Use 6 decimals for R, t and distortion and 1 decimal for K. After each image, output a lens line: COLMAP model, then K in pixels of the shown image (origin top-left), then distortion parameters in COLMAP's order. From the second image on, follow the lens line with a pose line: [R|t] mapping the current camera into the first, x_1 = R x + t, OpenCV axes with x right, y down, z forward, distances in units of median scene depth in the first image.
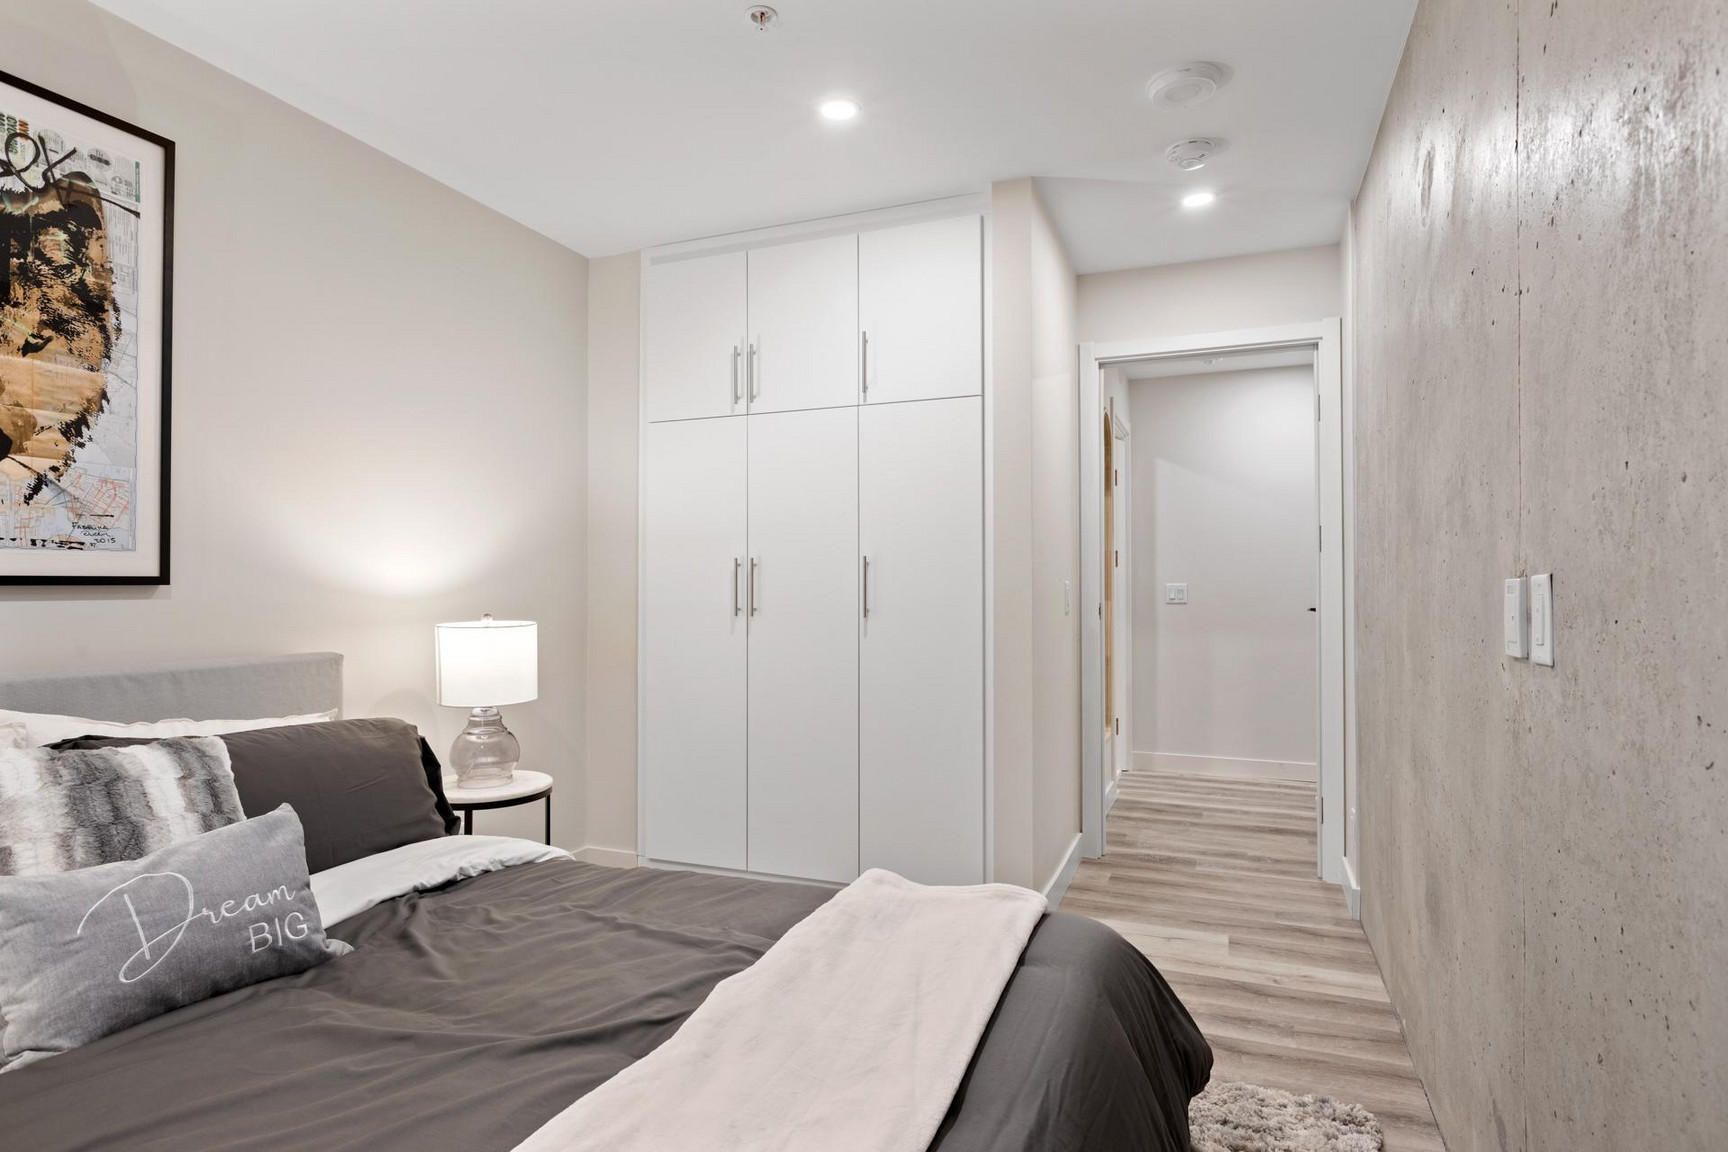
lens RADIAL K [[943.3, 0, 849.5], [0, 943.3, 579.1], [0, 0, 1]] dist [0.001068, 0.001336]
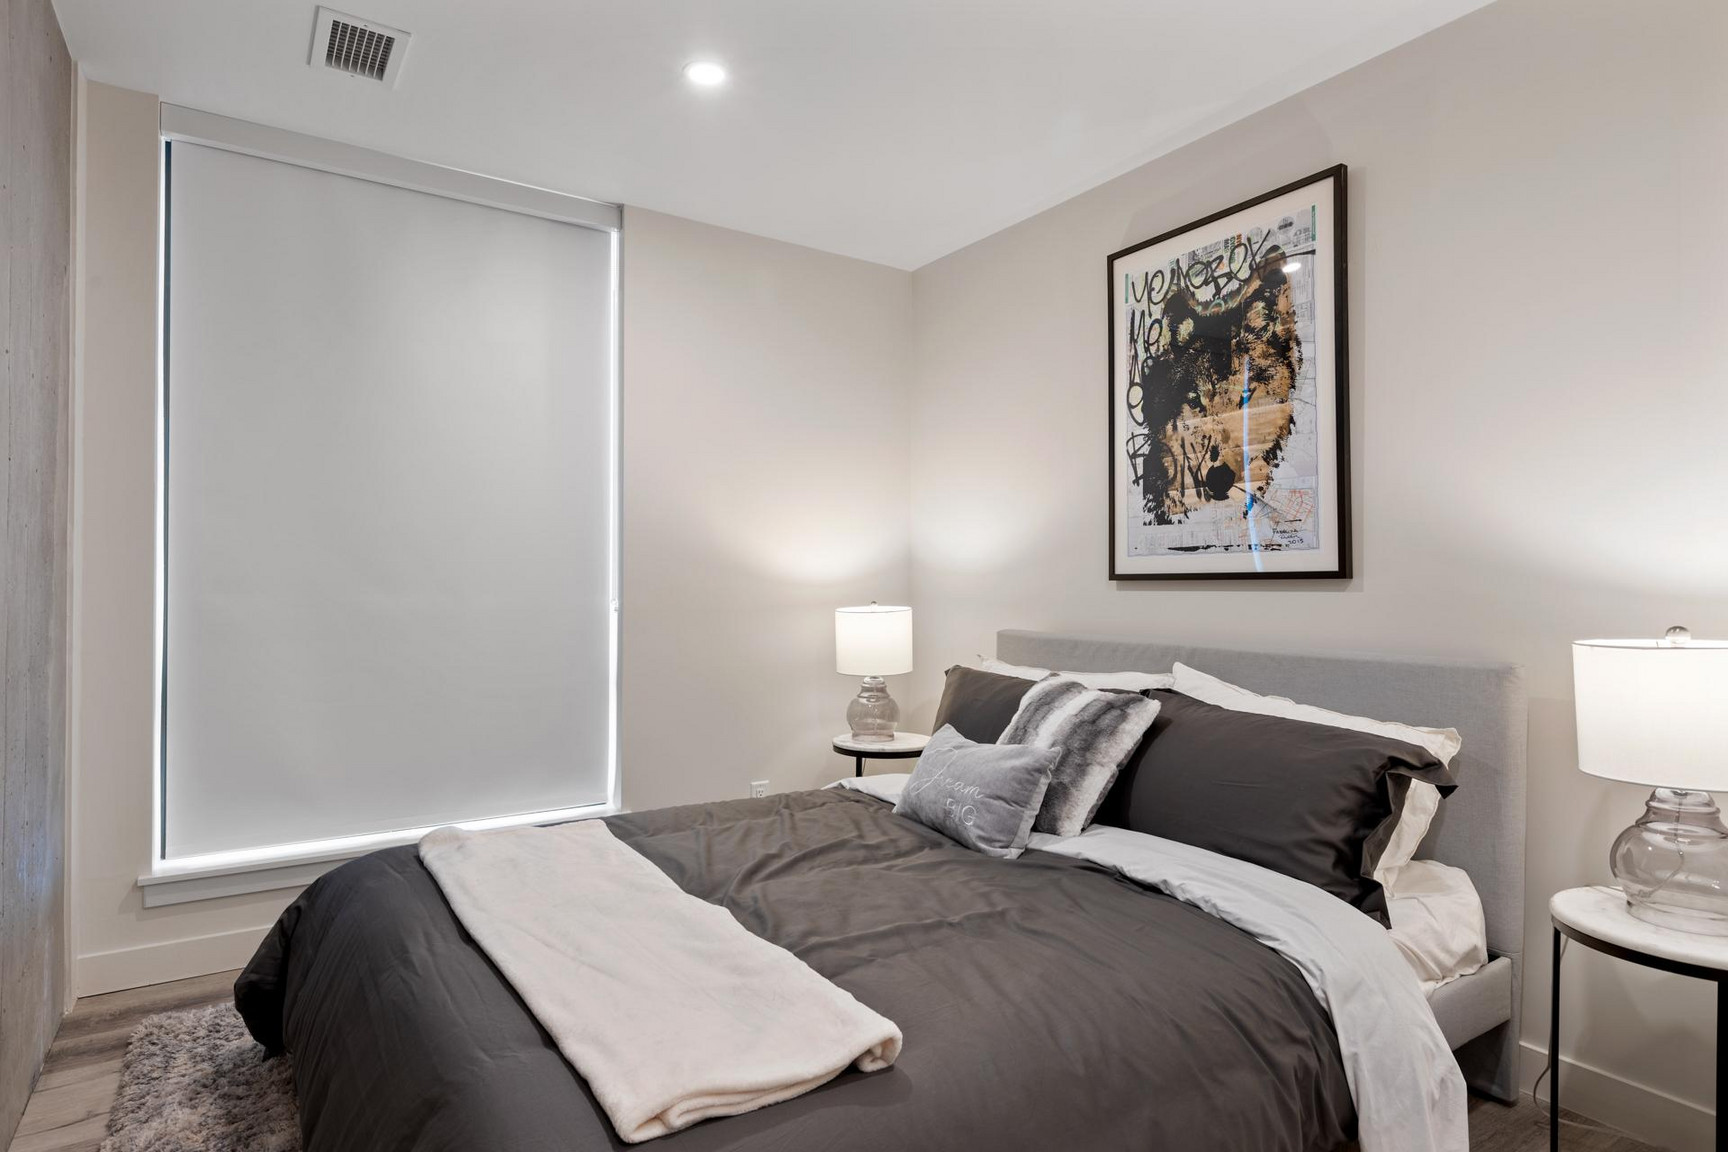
lens RADIAL K [[943.3, 0, 848.2], [0, 943.3, 580.4], [0, 0, 1]] dist [0.001068, 0.001336]
pose [[-0.566958, 0.000579, -0.823746, 0.522214], [0.008616, 0.999949, -0.005228, 0.009854], [0.823702, -0.010062, -0.566934, 1.238097]]
